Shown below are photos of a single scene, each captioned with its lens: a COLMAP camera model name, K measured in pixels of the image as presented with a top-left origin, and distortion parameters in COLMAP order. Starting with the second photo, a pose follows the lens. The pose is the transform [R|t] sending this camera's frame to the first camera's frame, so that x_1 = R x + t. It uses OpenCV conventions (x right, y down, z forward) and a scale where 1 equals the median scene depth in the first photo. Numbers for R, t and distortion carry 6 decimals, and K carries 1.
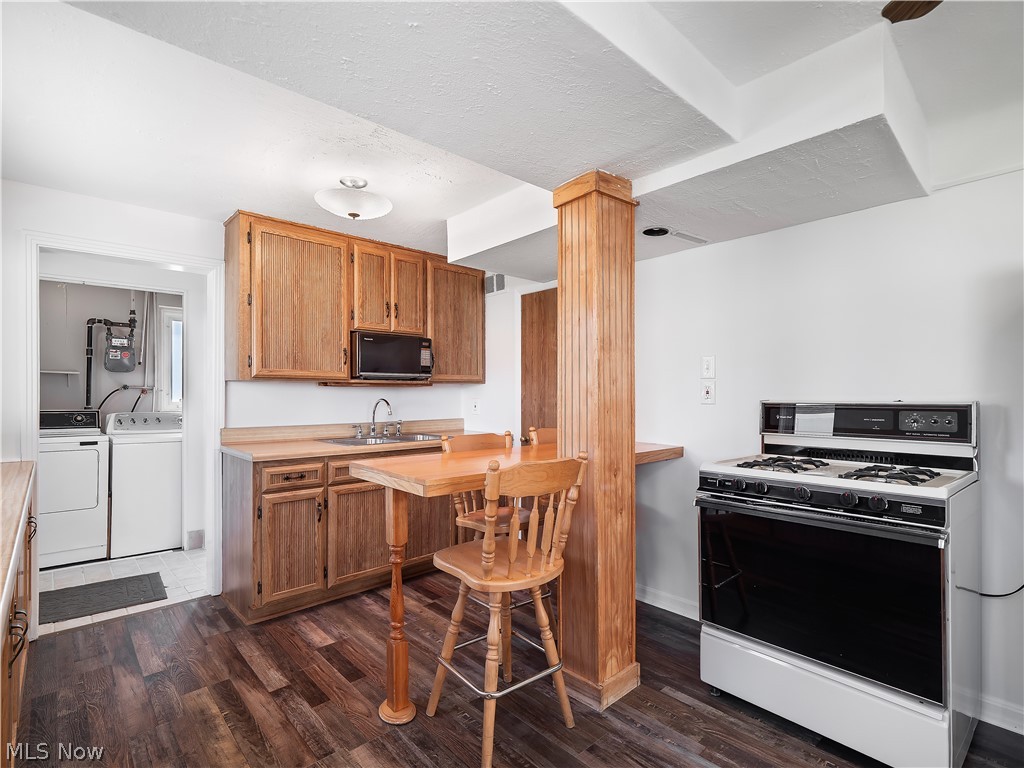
lens RADIAL K [[503.5, 0, 512.0], [0, 503.5, 384.0], [0, 0, 1]] dist [0.003607, -0.000125]
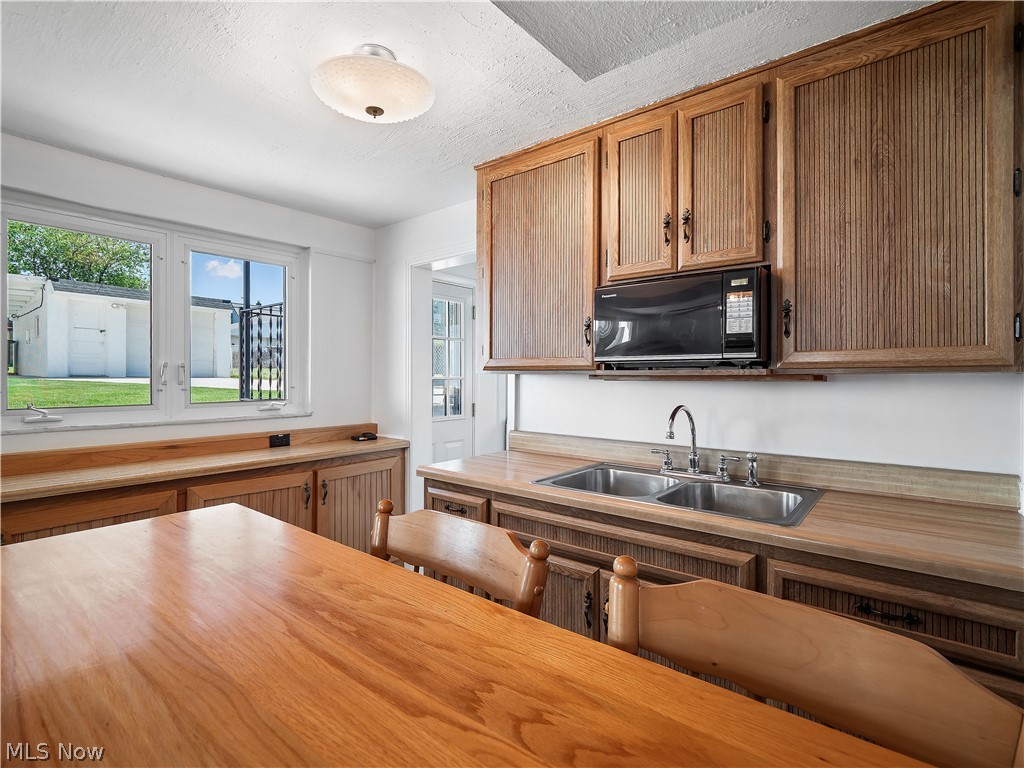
lens RADIAL K [[498.0, 0, 513.4], [0, 498.0, 375.2], [0, 0, 1]] dist [0.000617, -0.000048]
pose [[0.153547, -0.002206, -0.988139, 0.266606], [0.017041, 0.999855, 0.000416, -0.005339], [0.987994, -0.016902, 0.153562, 0.924285]]
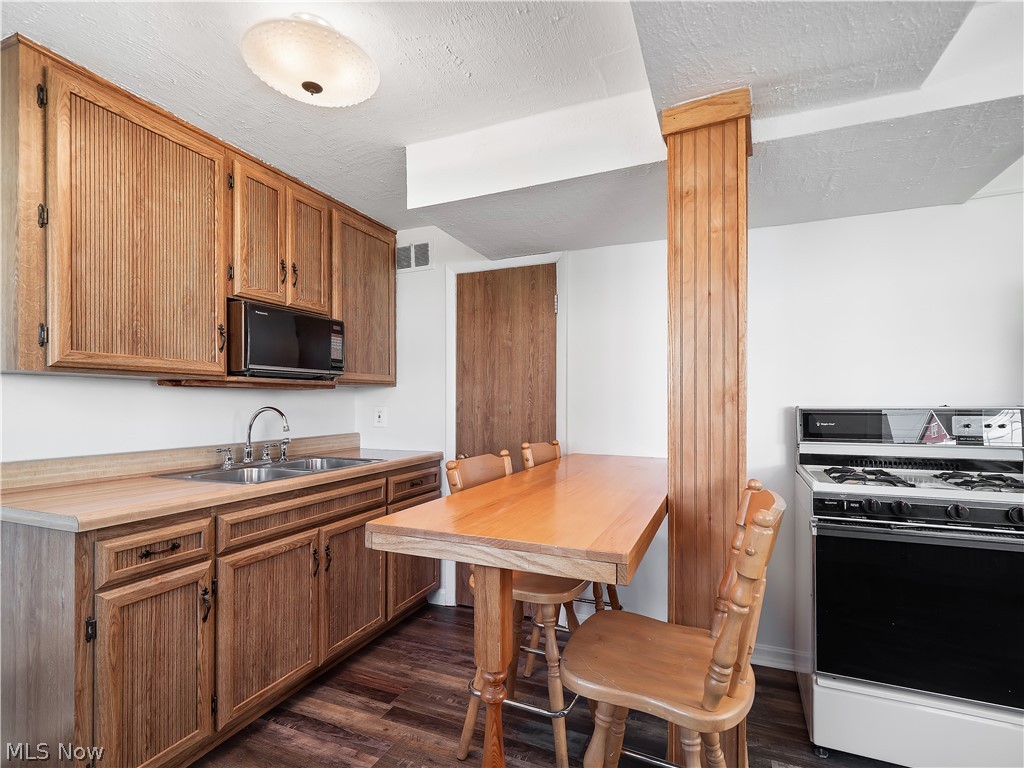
lens RADIAL K [[503.6, 0, 515.8], [0, 503.6, 395.8], [0, 0, 1]] dist [-0.000916, -0.000512]
pose [[0.907394, 0.004948, 0.420252, -0.296524], [-0.007884, 0.999955, 0.005249, 0.010779], [-0.420208, -0.008076, 0.907392, 0.326418]]
